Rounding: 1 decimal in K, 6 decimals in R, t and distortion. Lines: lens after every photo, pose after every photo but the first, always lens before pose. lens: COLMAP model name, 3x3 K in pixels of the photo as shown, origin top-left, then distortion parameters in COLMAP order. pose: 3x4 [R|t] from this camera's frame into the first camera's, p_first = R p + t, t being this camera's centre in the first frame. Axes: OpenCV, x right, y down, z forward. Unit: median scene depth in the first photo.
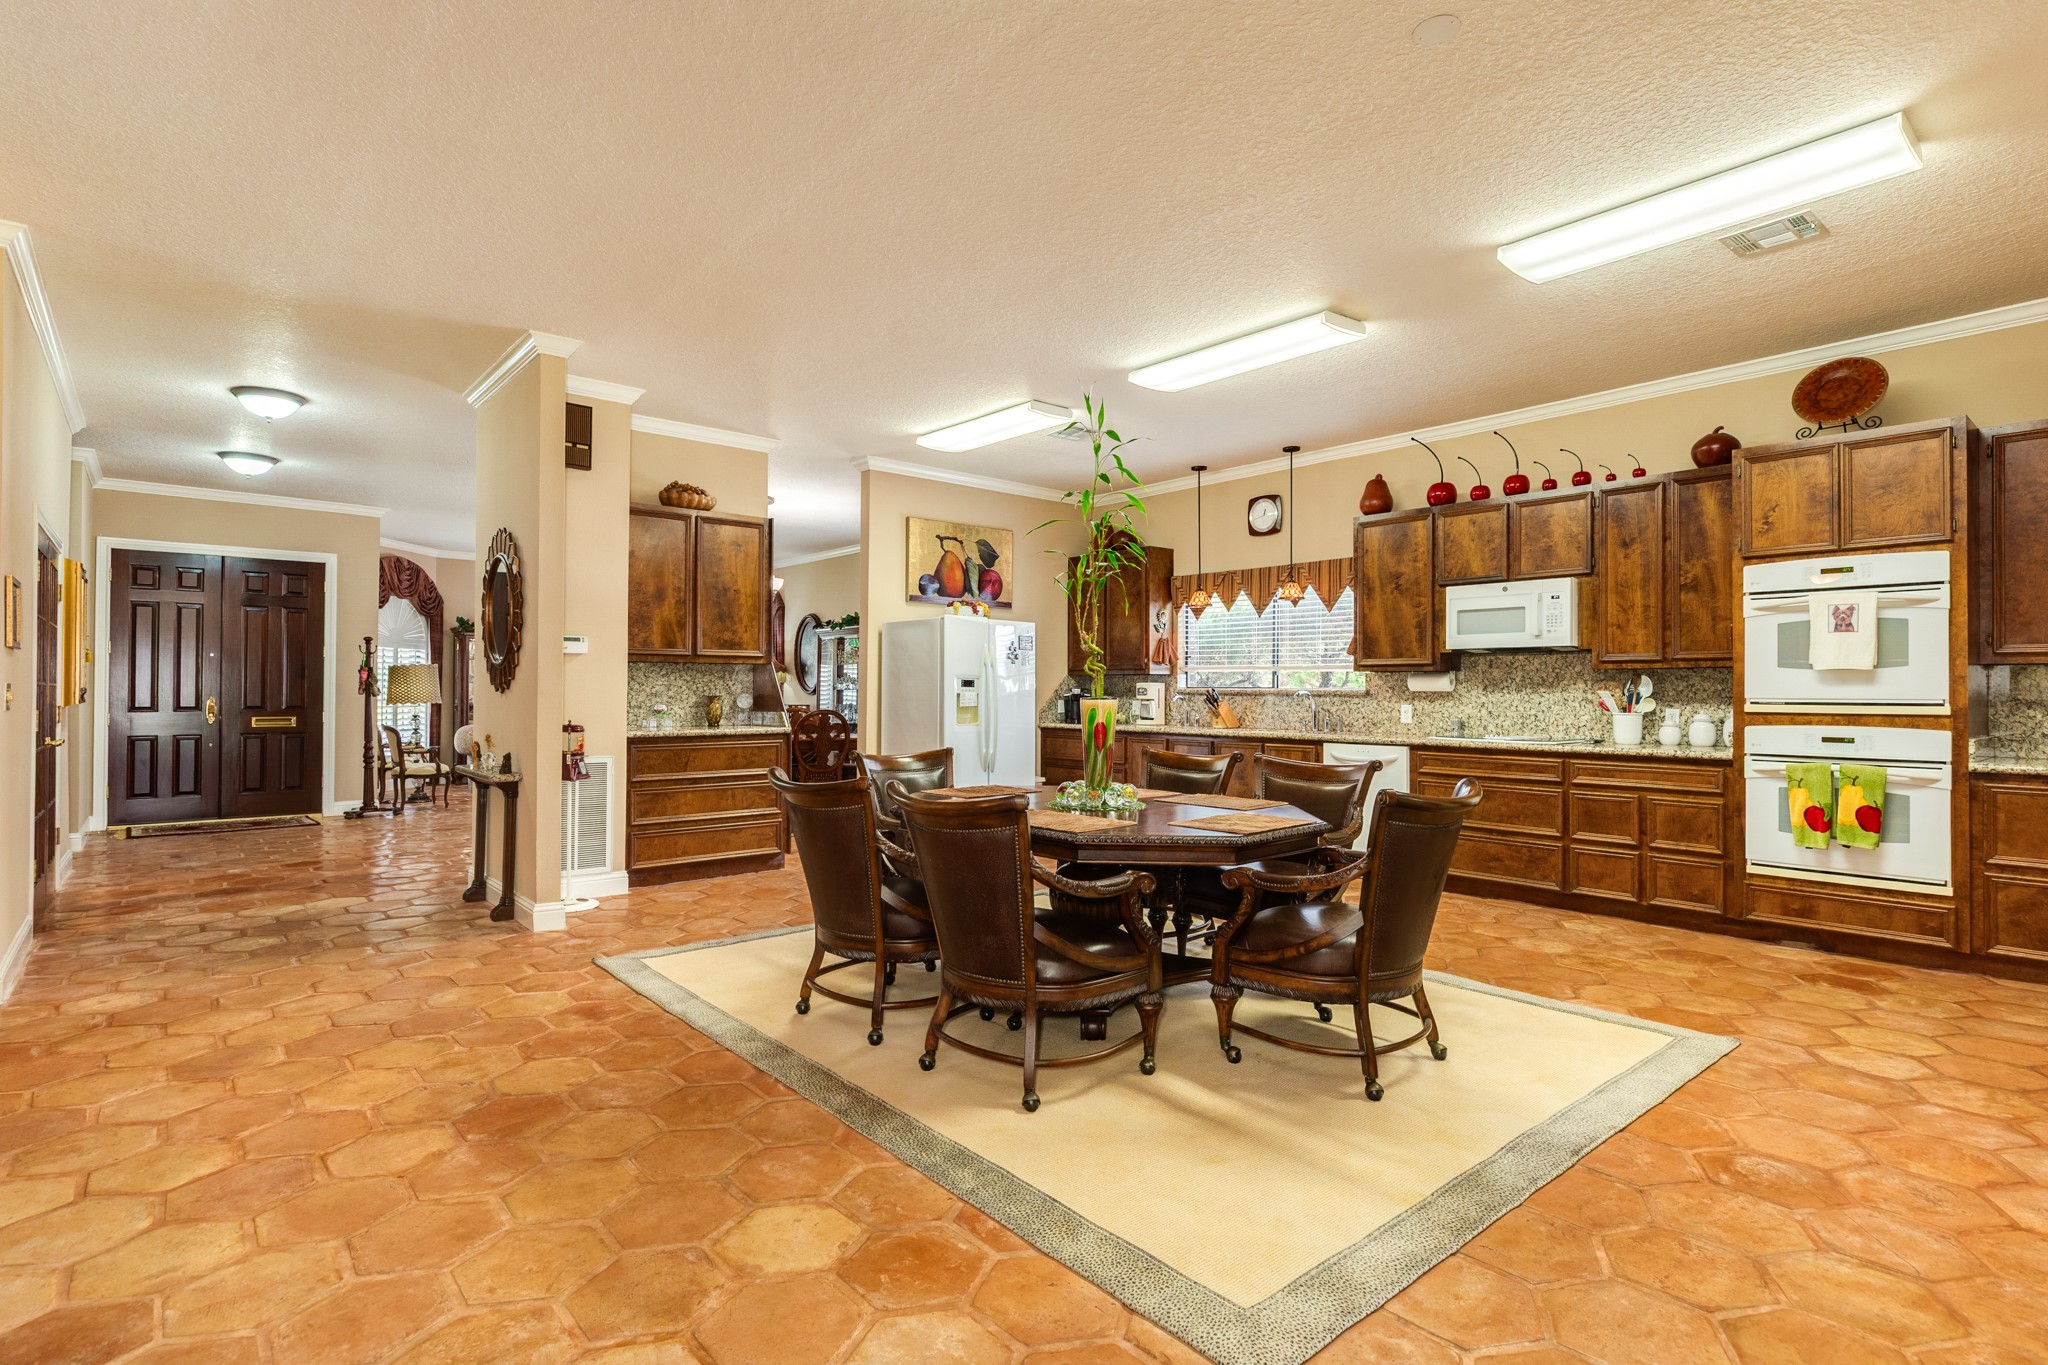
lens RADIAL K [[997.7, 0, 1012.9], [0, 997.7, 683.5], [0, 0, 1]] dist [-0.003391, 0.000660]
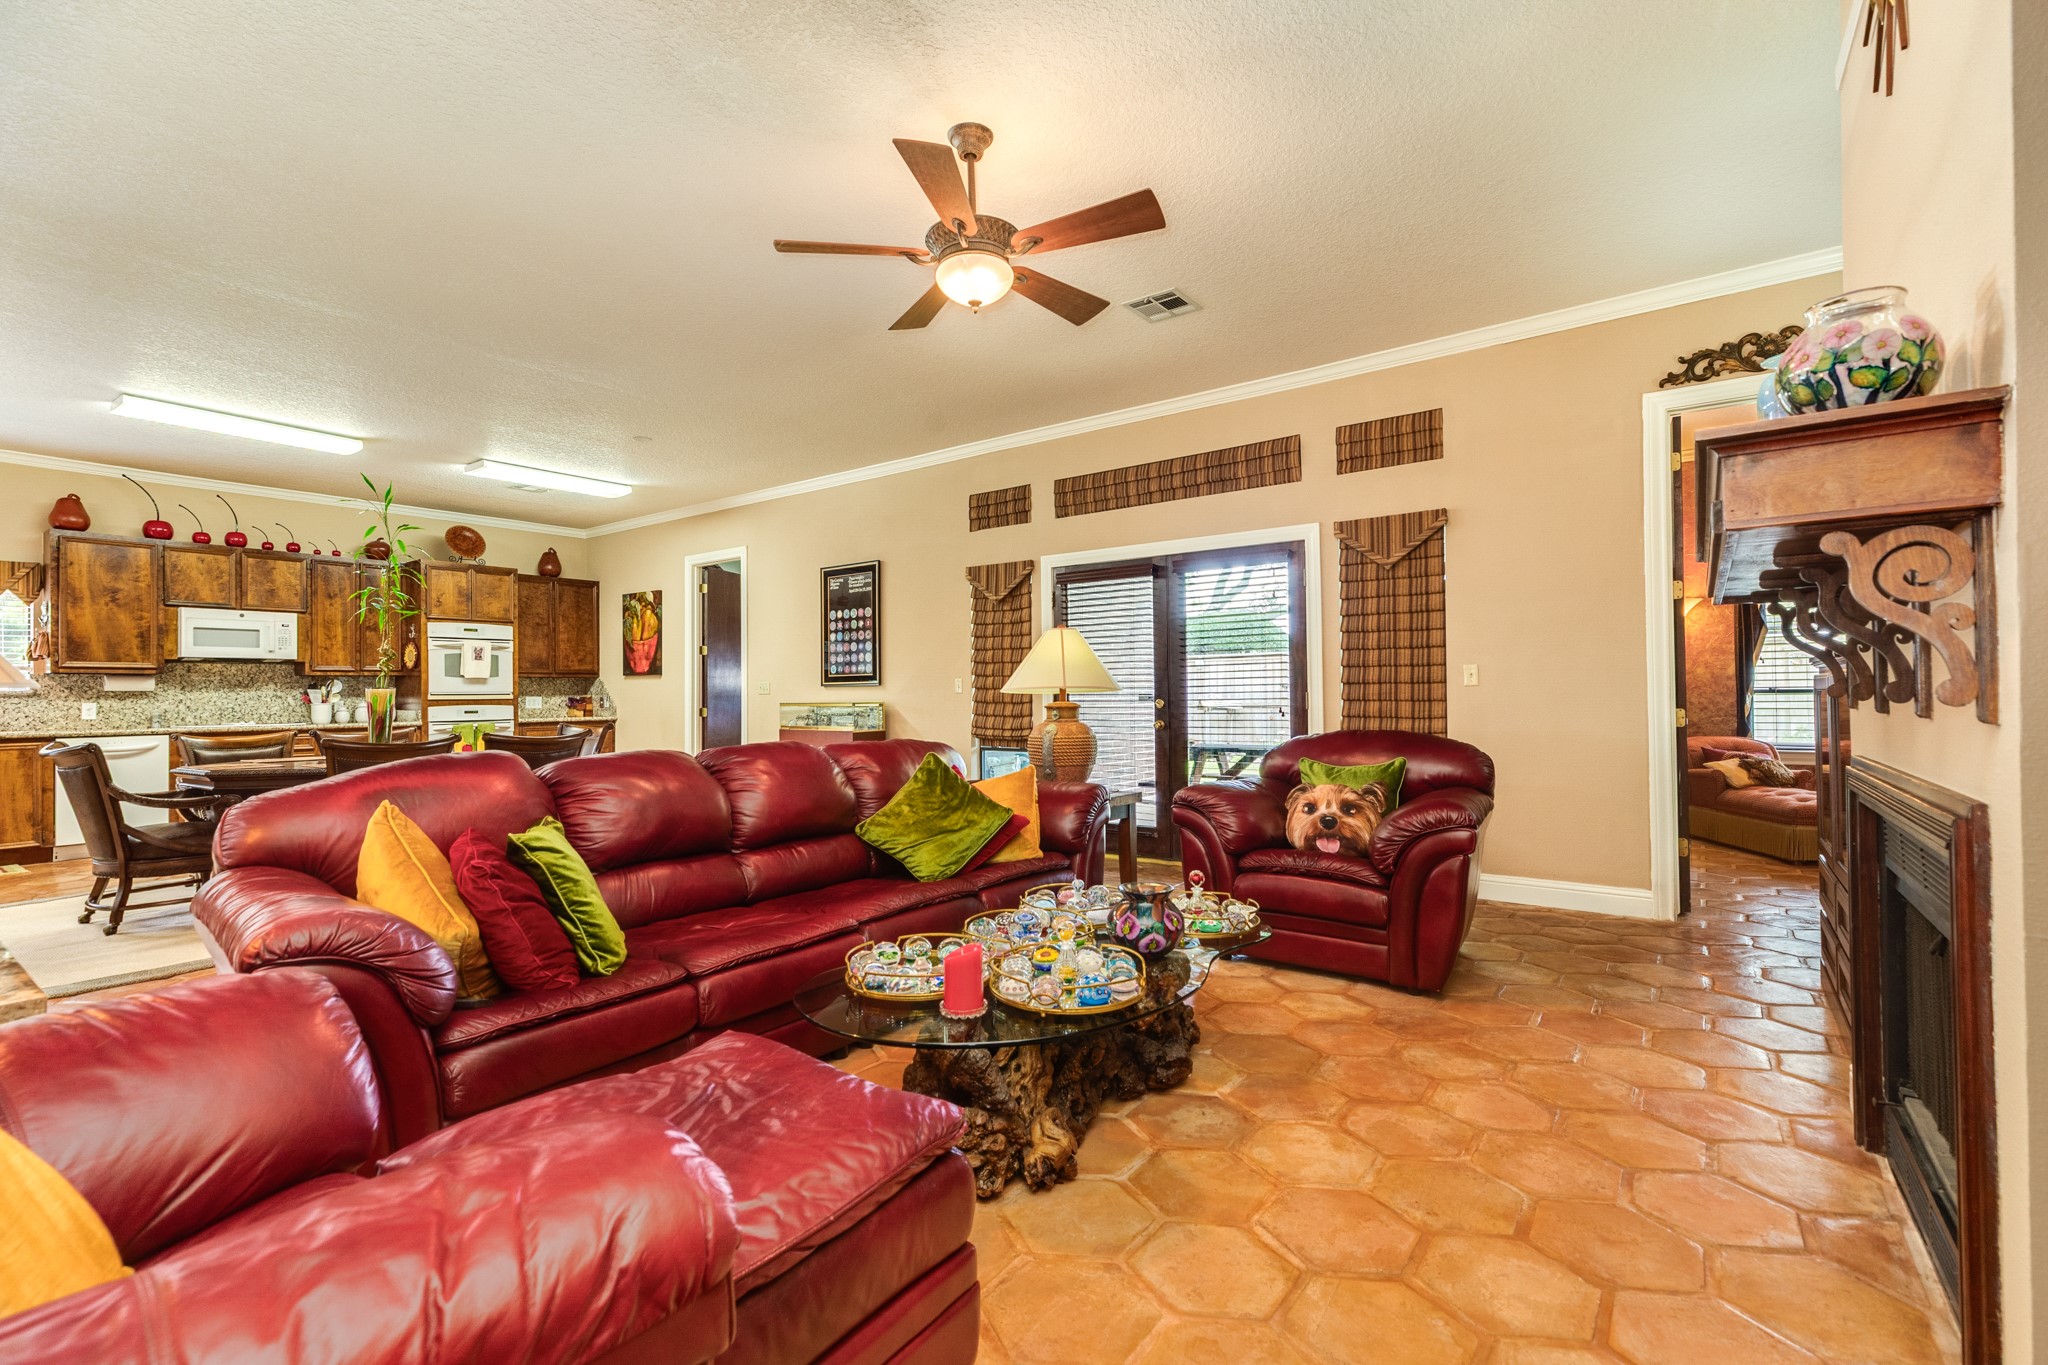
lens RADIAL K [[913.7, 0, 1033.4], [0, 913.7, 680.3], [0, 0, 1]] dist [0.004340, -0.000562]
pose [[-0.238768, 0.014578, 0.970967, -1.061039], [0.005478, 0.999892, -0.013665, 0.018869], [-0.971061, 0.002056, -0.238822, 0.264472]]
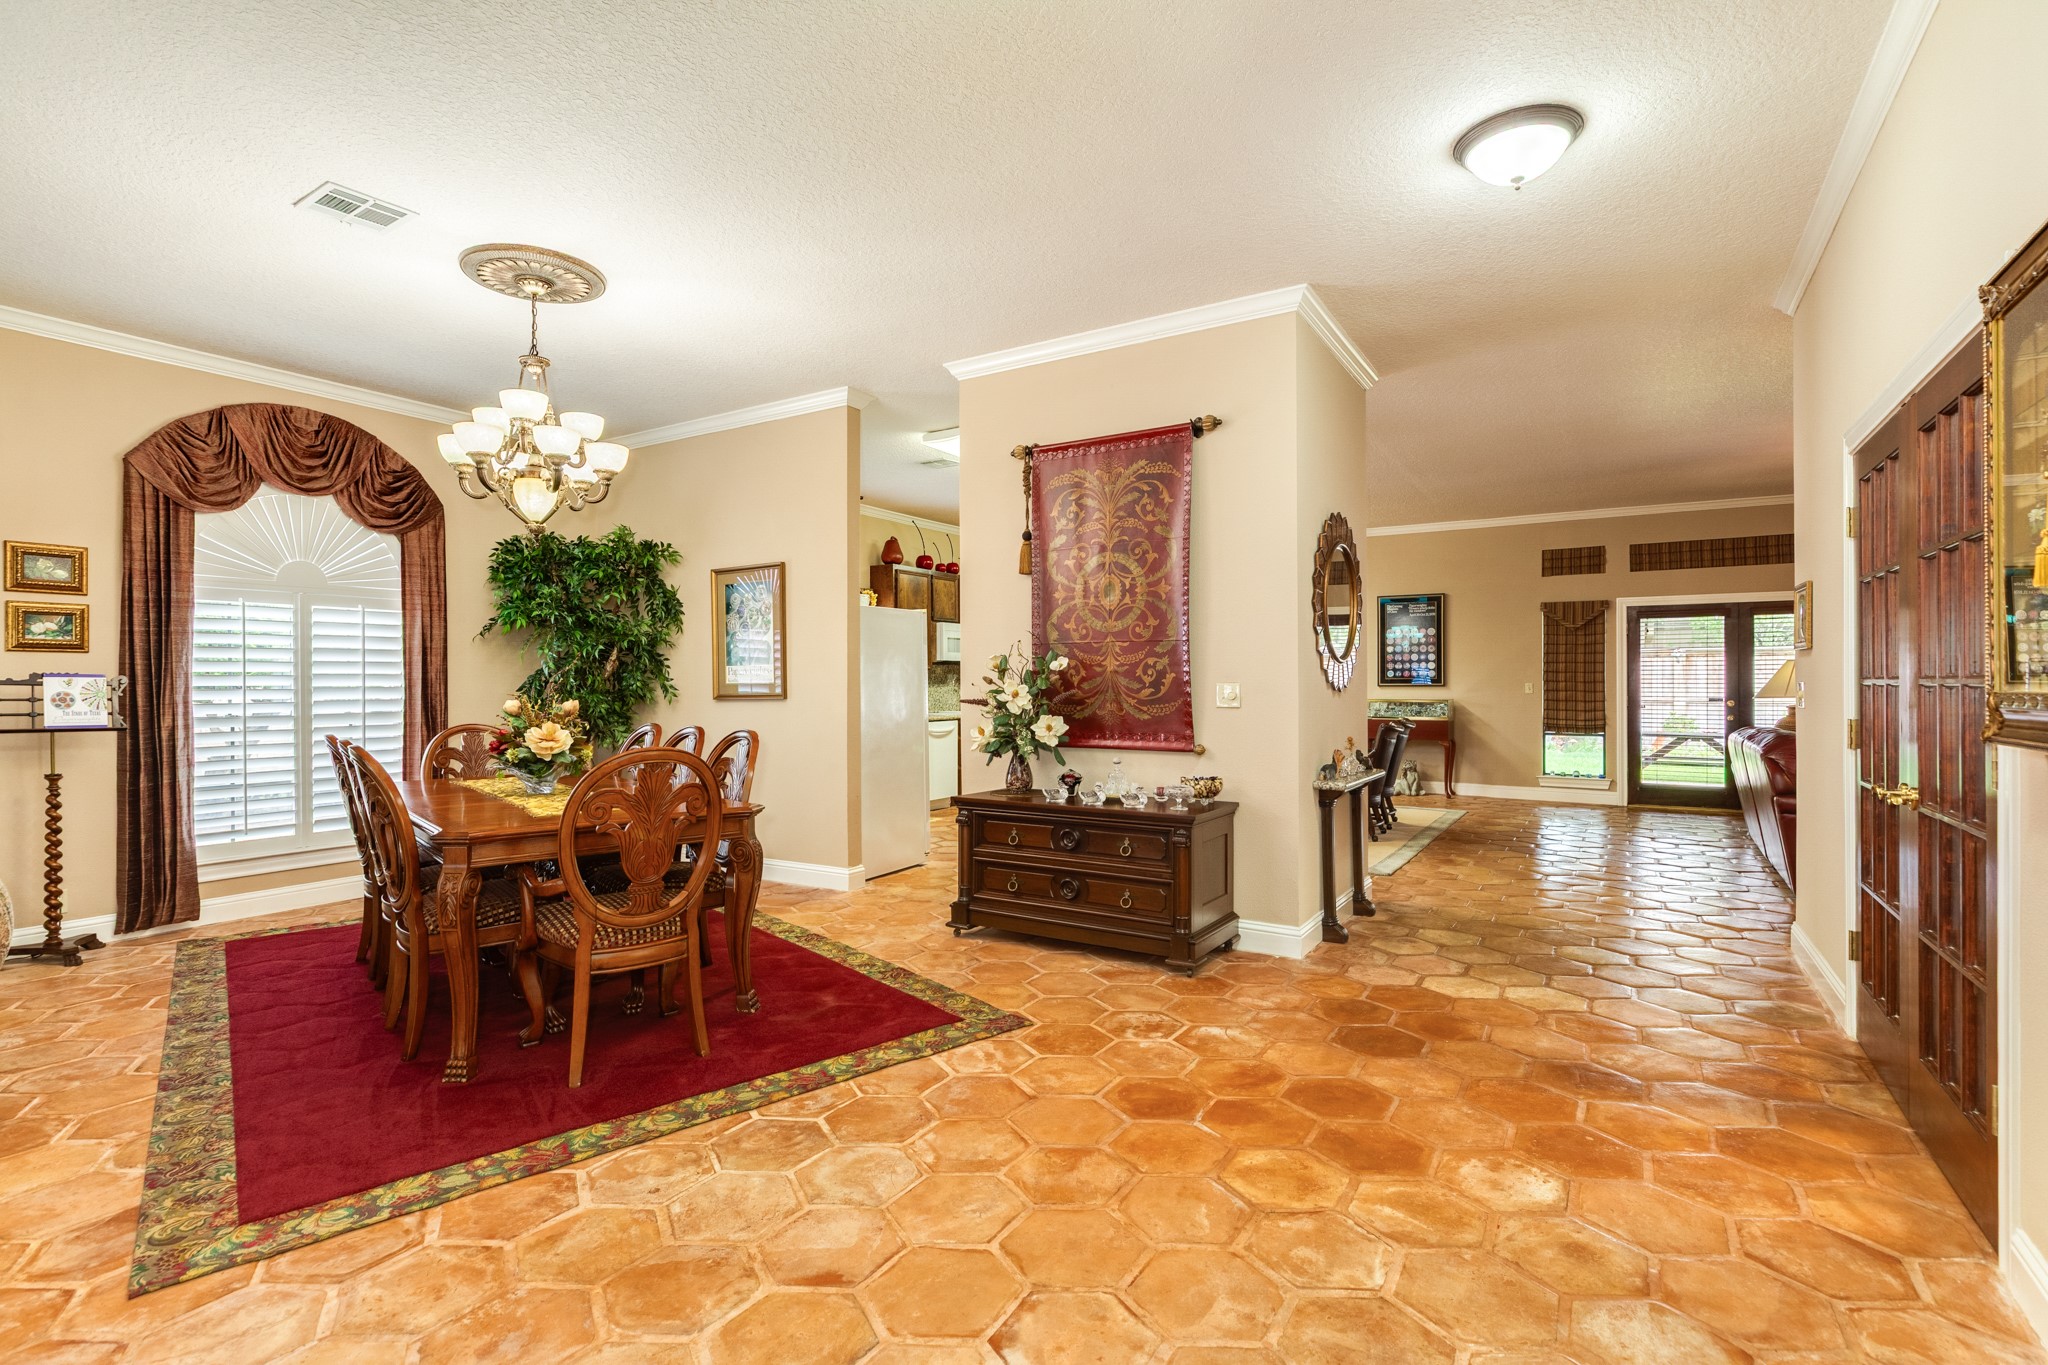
lens RADIAL K [[965.9, 0, 1023.7], [0, 965.9, 683.2], [0, 0, 1]] dist [-0.000881, 0.000078]
pose [[-0.305841, -0.002901, 0.952078, -1.265104], [-0.003932, 0.999991, 0.001784, -0.000015], [-0.952074, -0.003198, -0.305850, 1.534194]]
